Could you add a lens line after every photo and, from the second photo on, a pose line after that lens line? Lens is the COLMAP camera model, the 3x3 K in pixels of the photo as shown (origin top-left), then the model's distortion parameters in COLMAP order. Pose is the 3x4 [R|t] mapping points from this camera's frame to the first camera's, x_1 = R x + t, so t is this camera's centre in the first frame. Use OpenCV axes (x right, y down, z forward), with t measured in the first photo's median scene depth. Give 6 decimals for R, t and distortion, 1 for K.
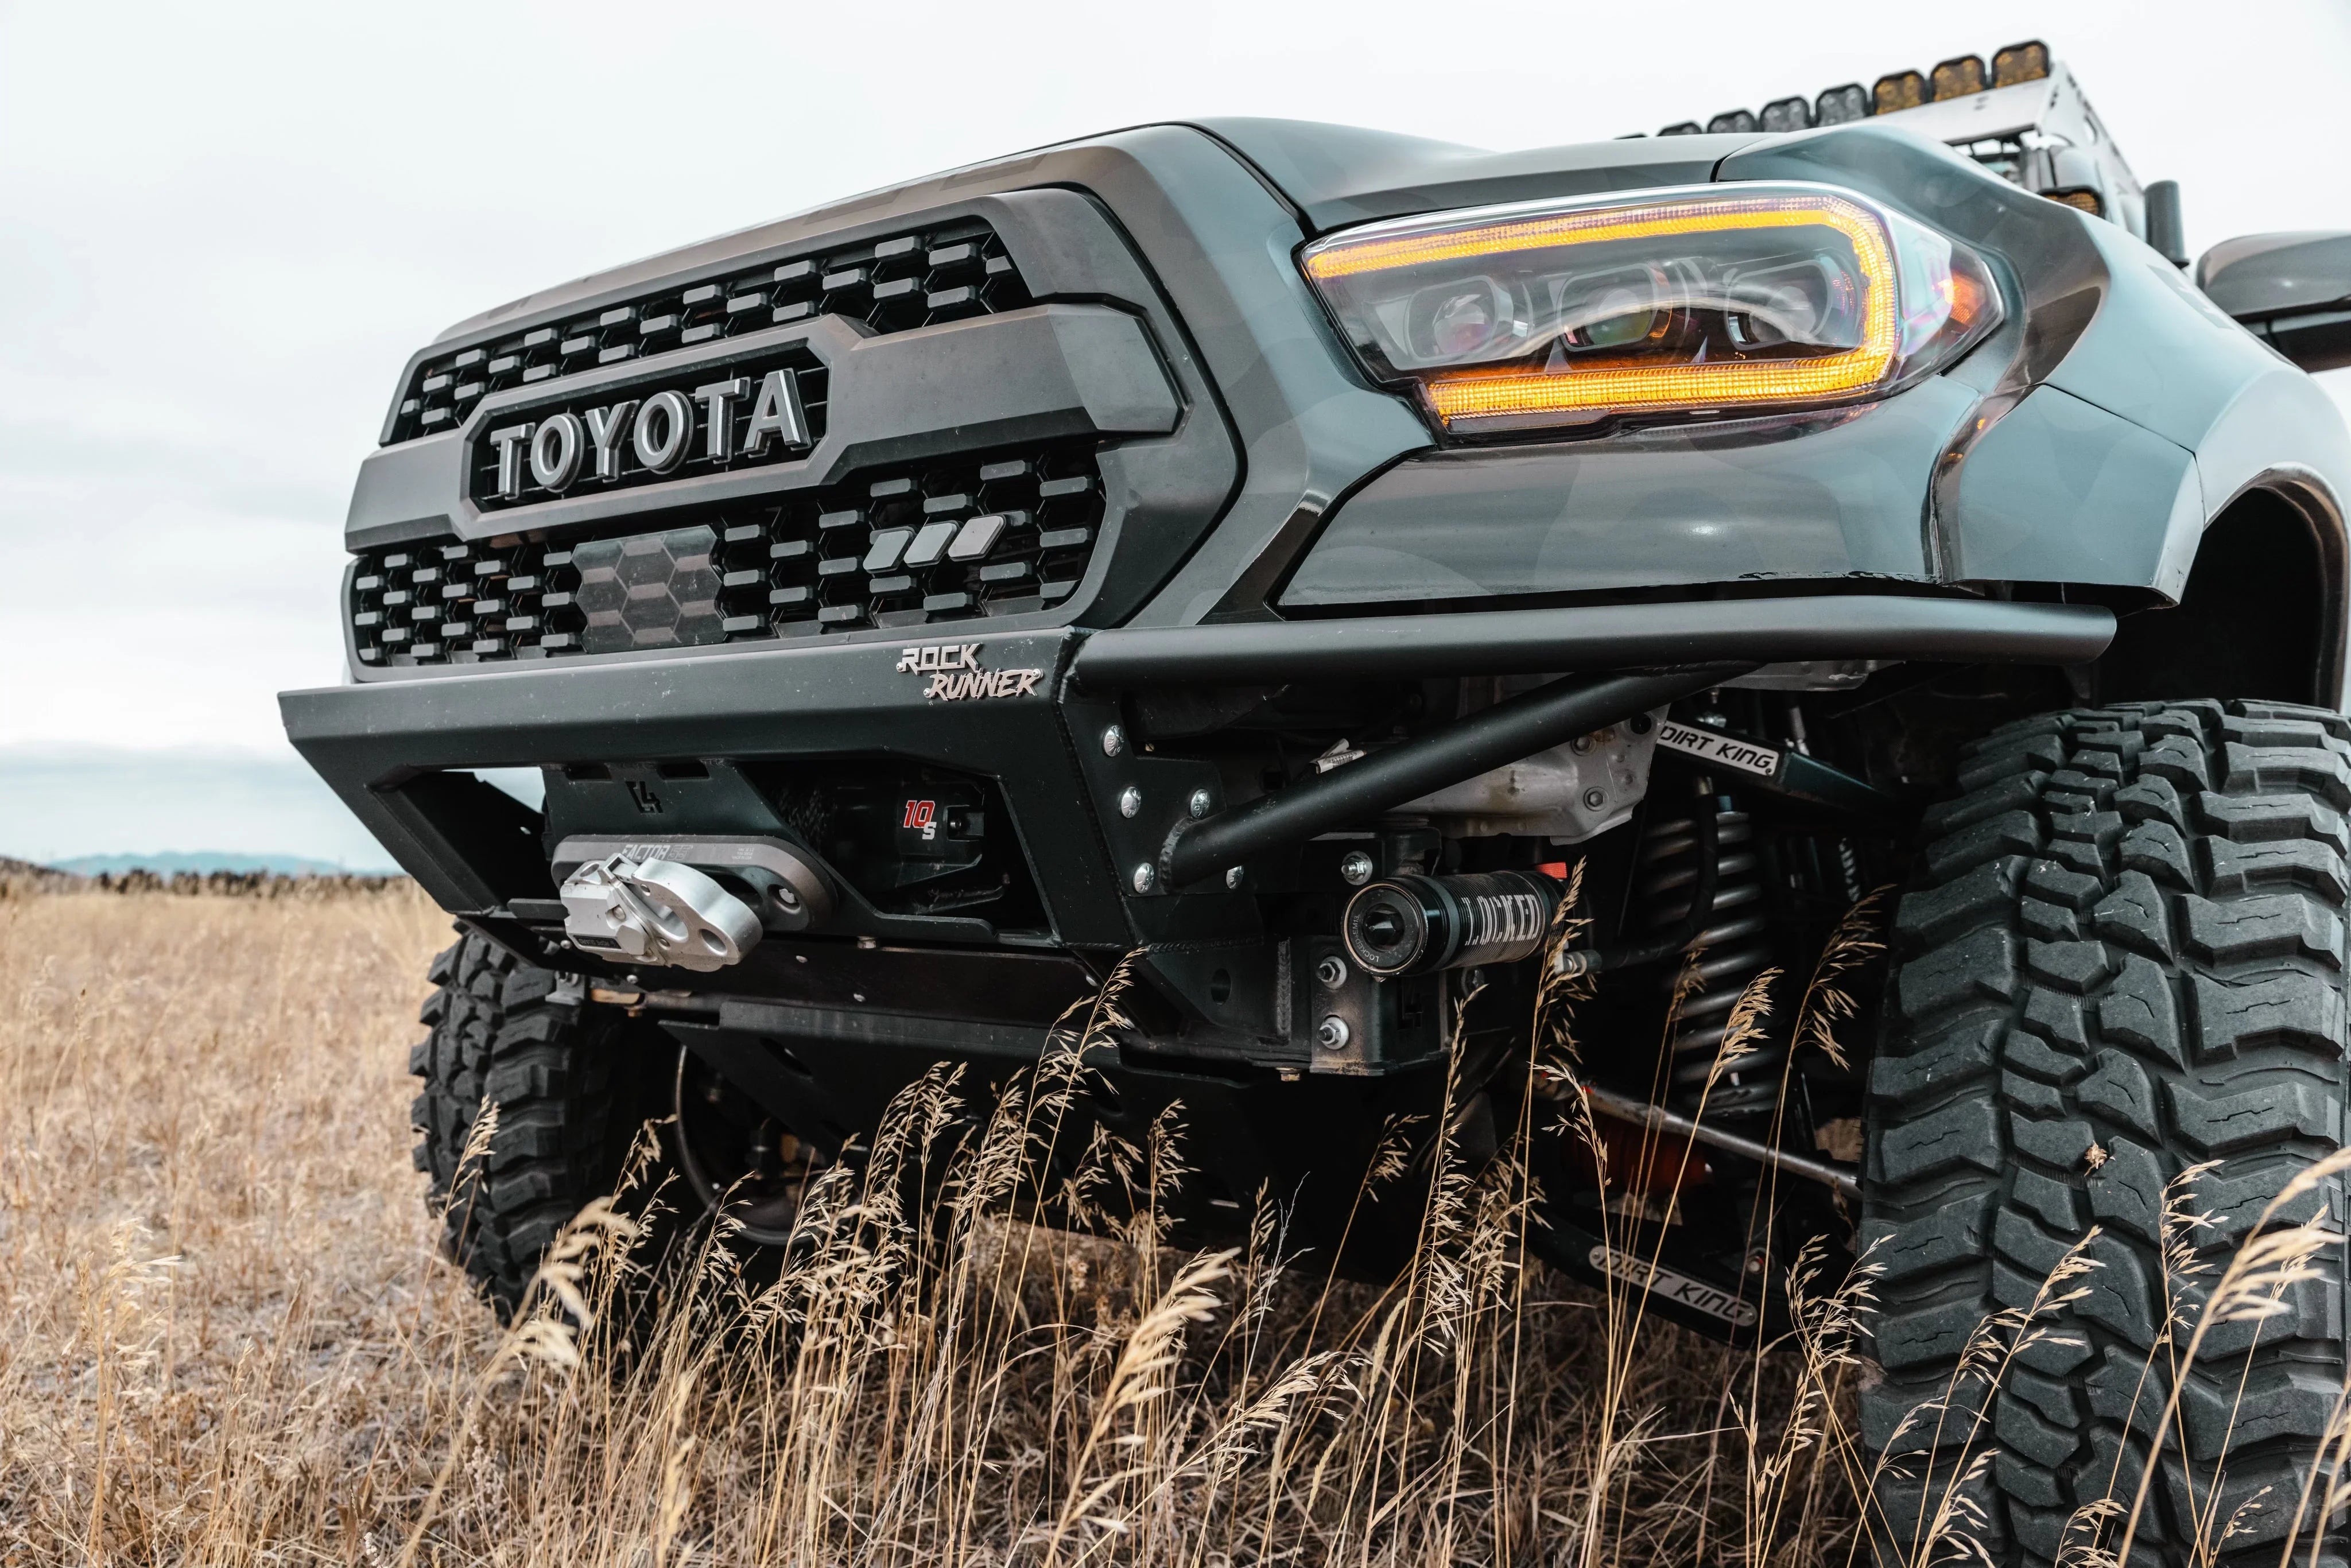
lens RADIAL K [[1861.2, 0, 1136.5], [0, 1861.2, 794.1], [0, 0, 1]] dist [-0.019199, 0.007587]
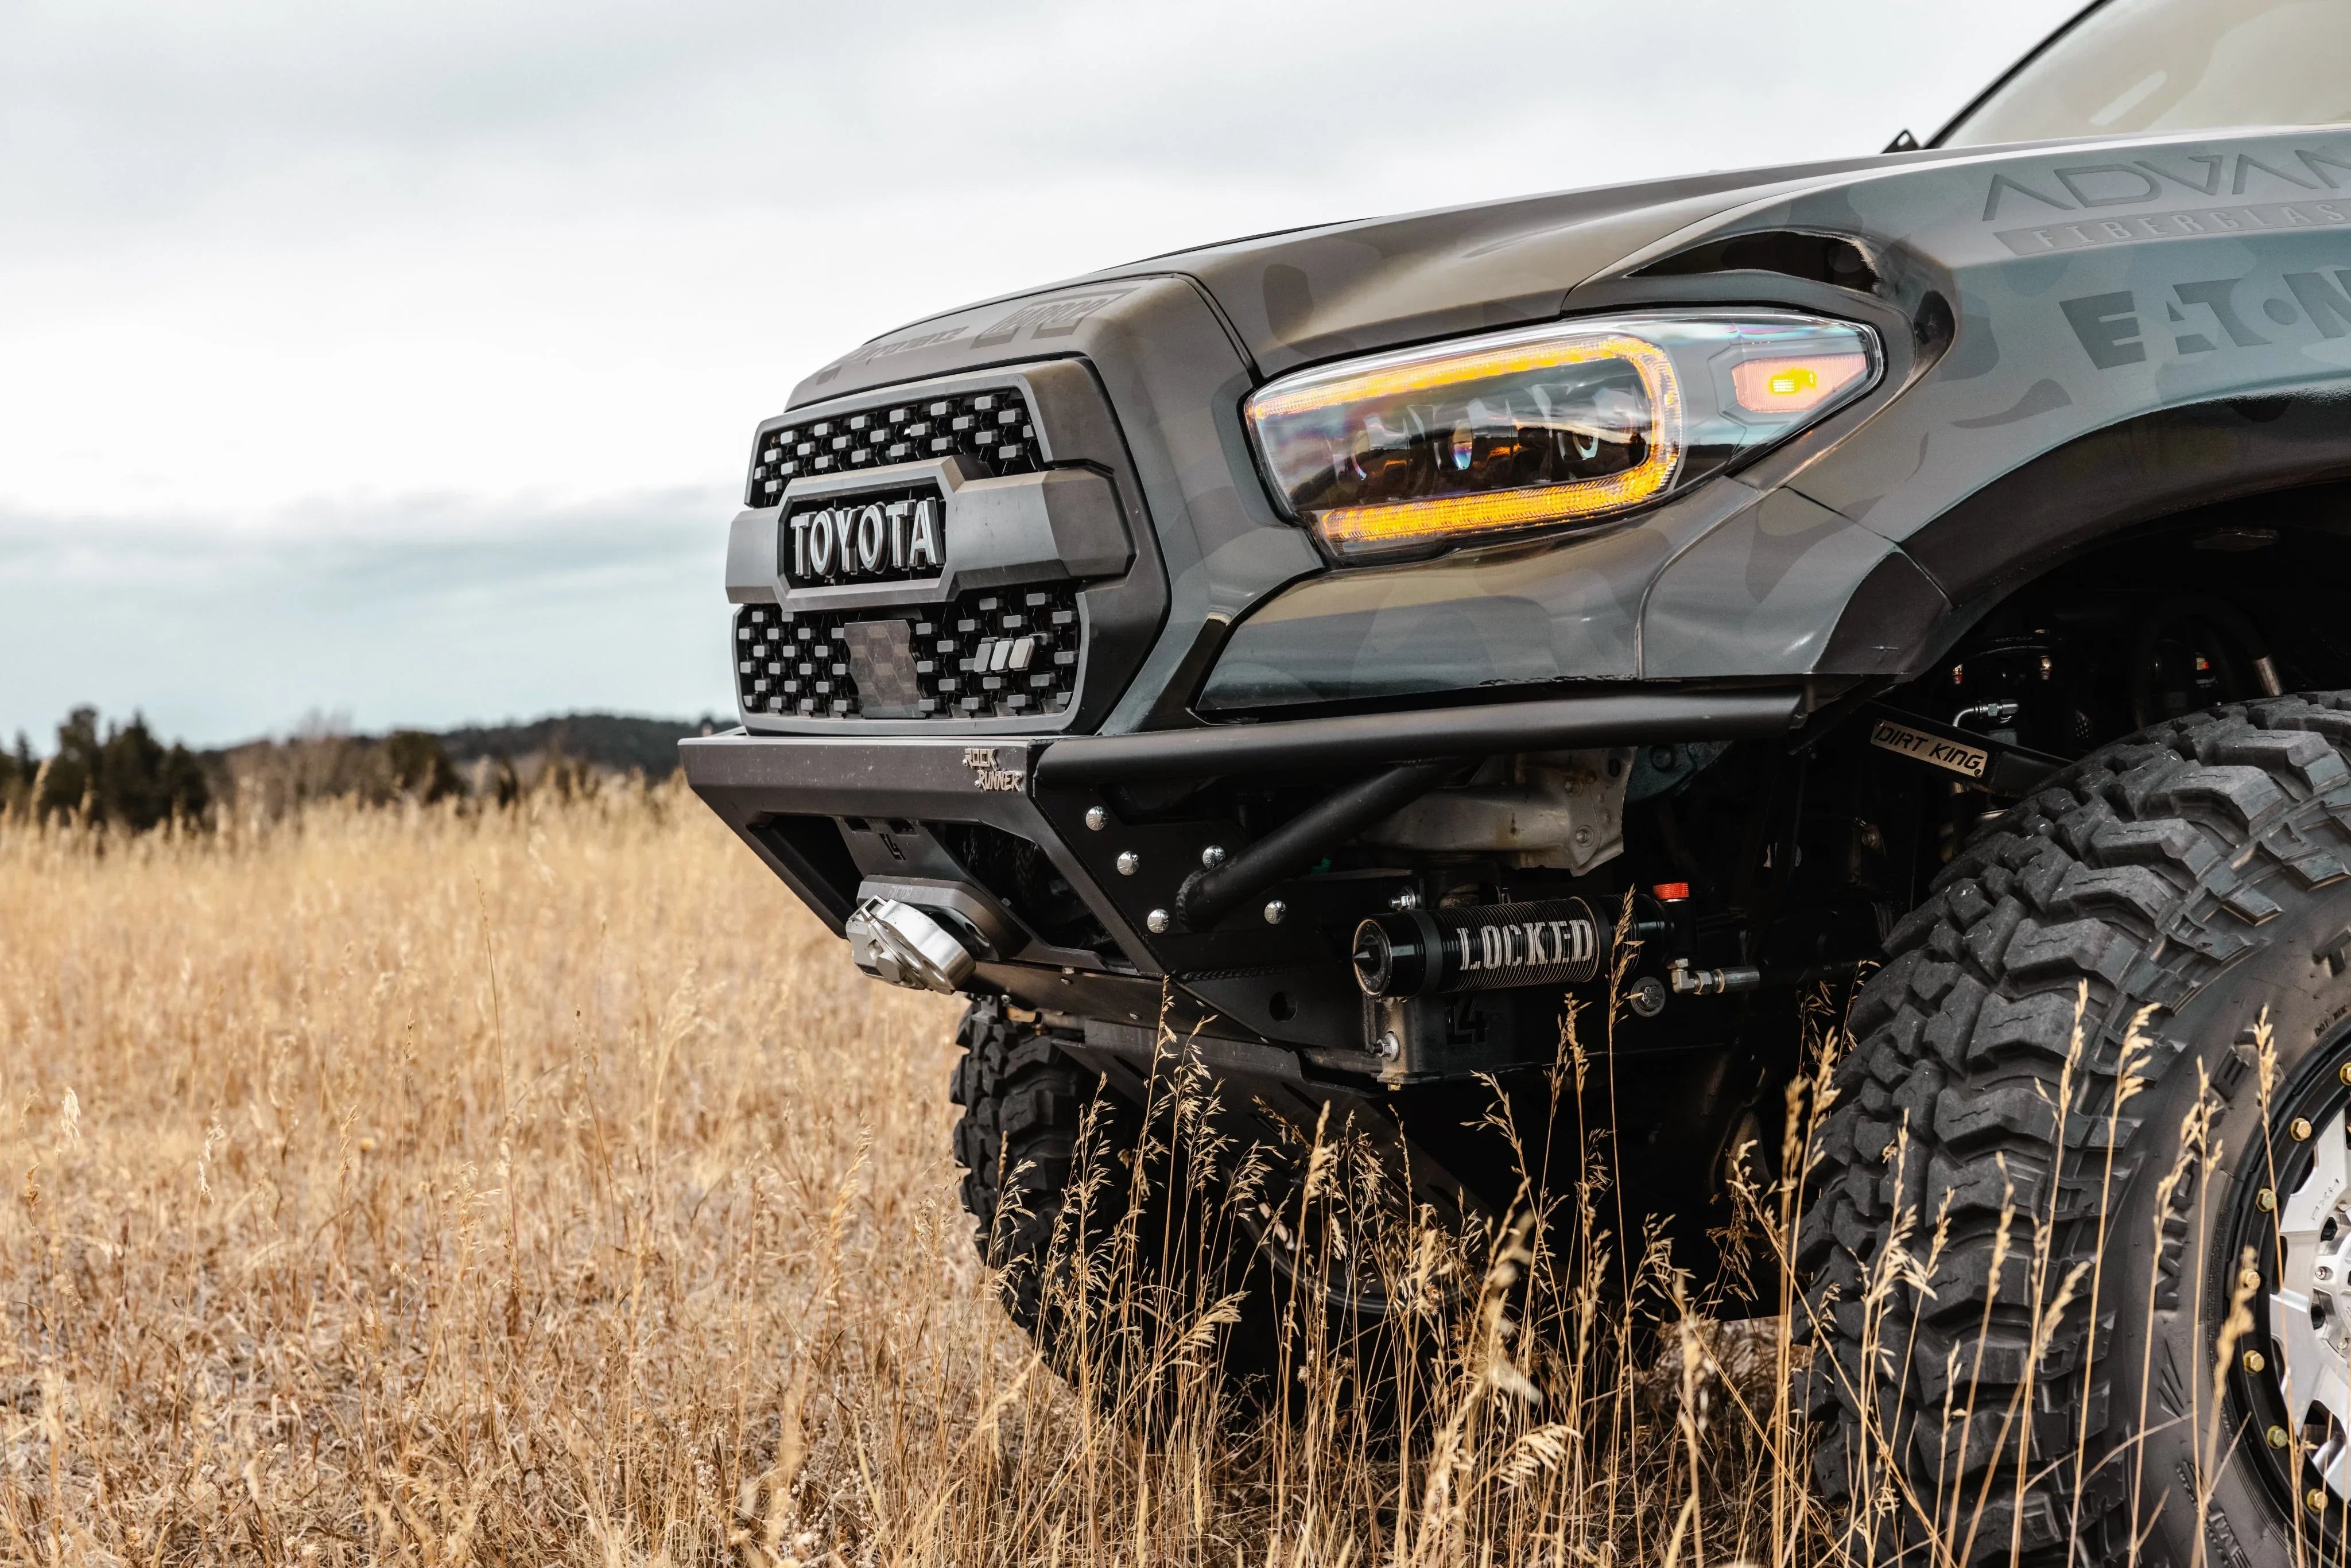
lens RADIAL K [[4470.9, 0, 1175.5], [0, 4470.9, 784.0], [0, 0, 1]] dist [0.004079, -0.143427]
pose [[0.875347, -0.030557, -0.482529, 1.348932], [0.060011, 0.997150, 0.045717, -0.168245], [0.479757, -0.068976, 0.874686, -1.475749]]
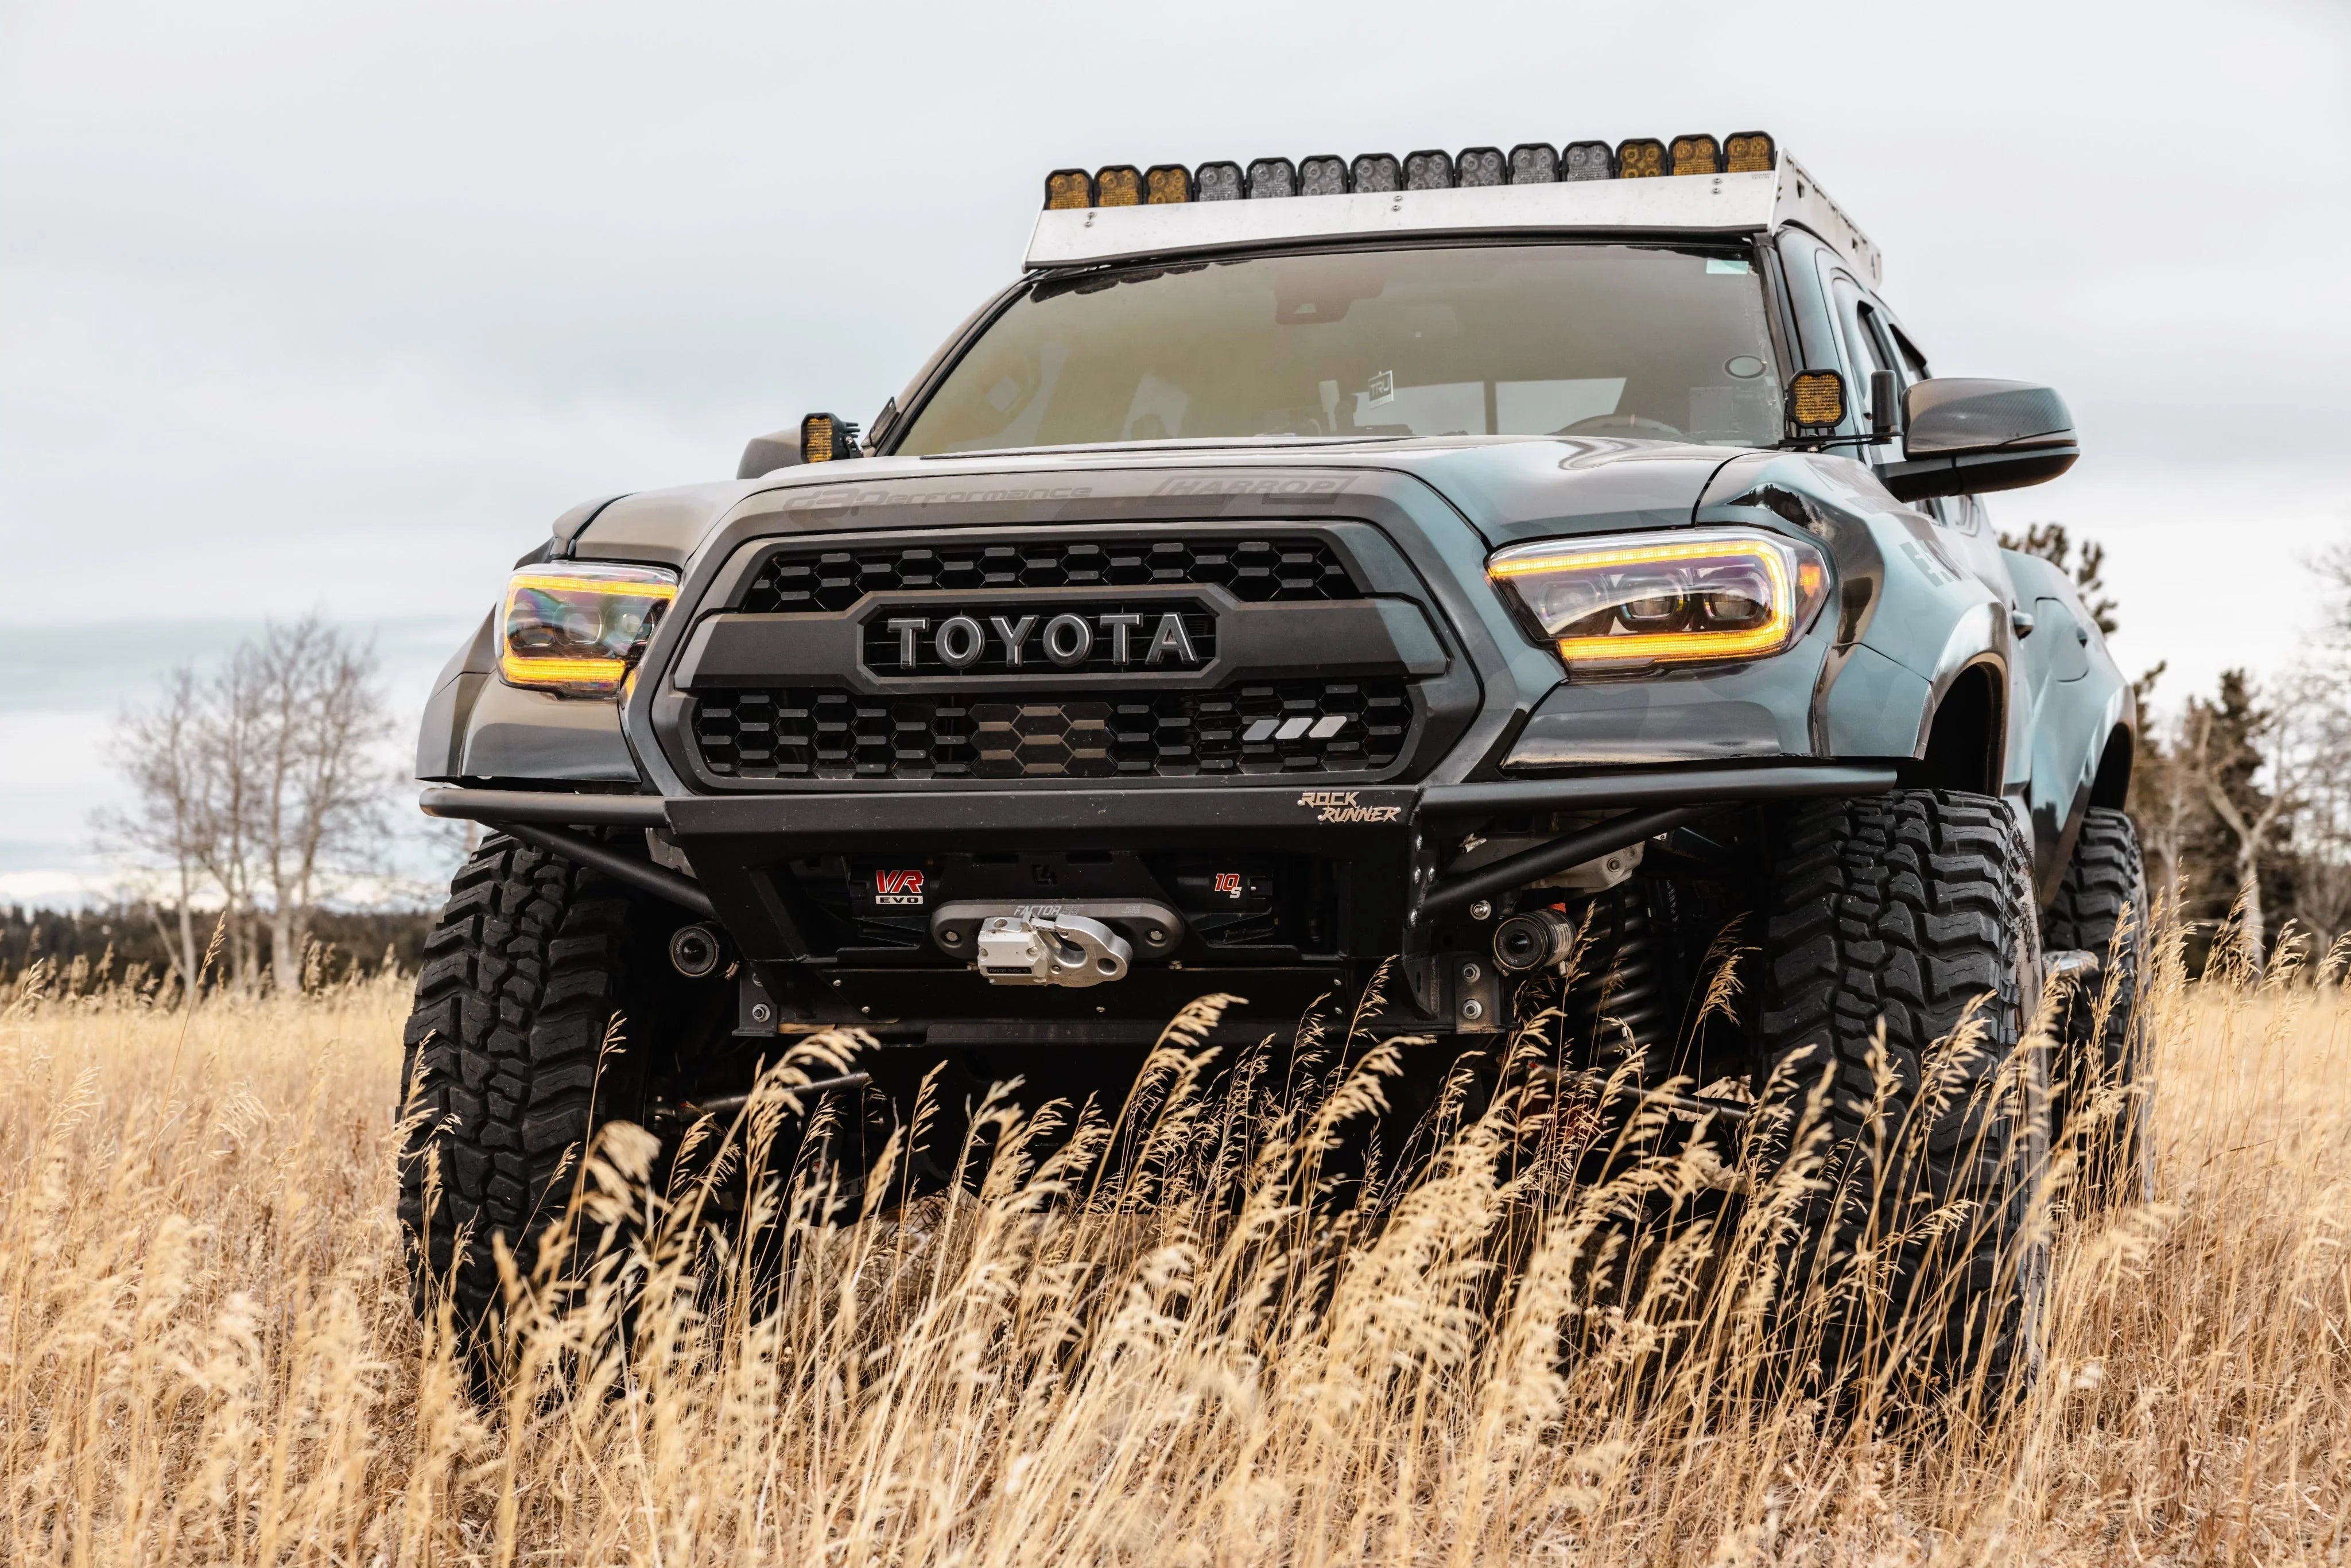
lens RADIAL K [[4470.9, 0, 1175.5], [0, 4470.9, 784.0], [0, 0, 1]] dist [0.004079, -0.143427]
pose [[0.926797, -0.013537, 0.375319, -1.675921], [0.008993, 0.999864, 0.013857, -0.133251], [-0.375456, -0.009467, 0.926792, -2.657478]]
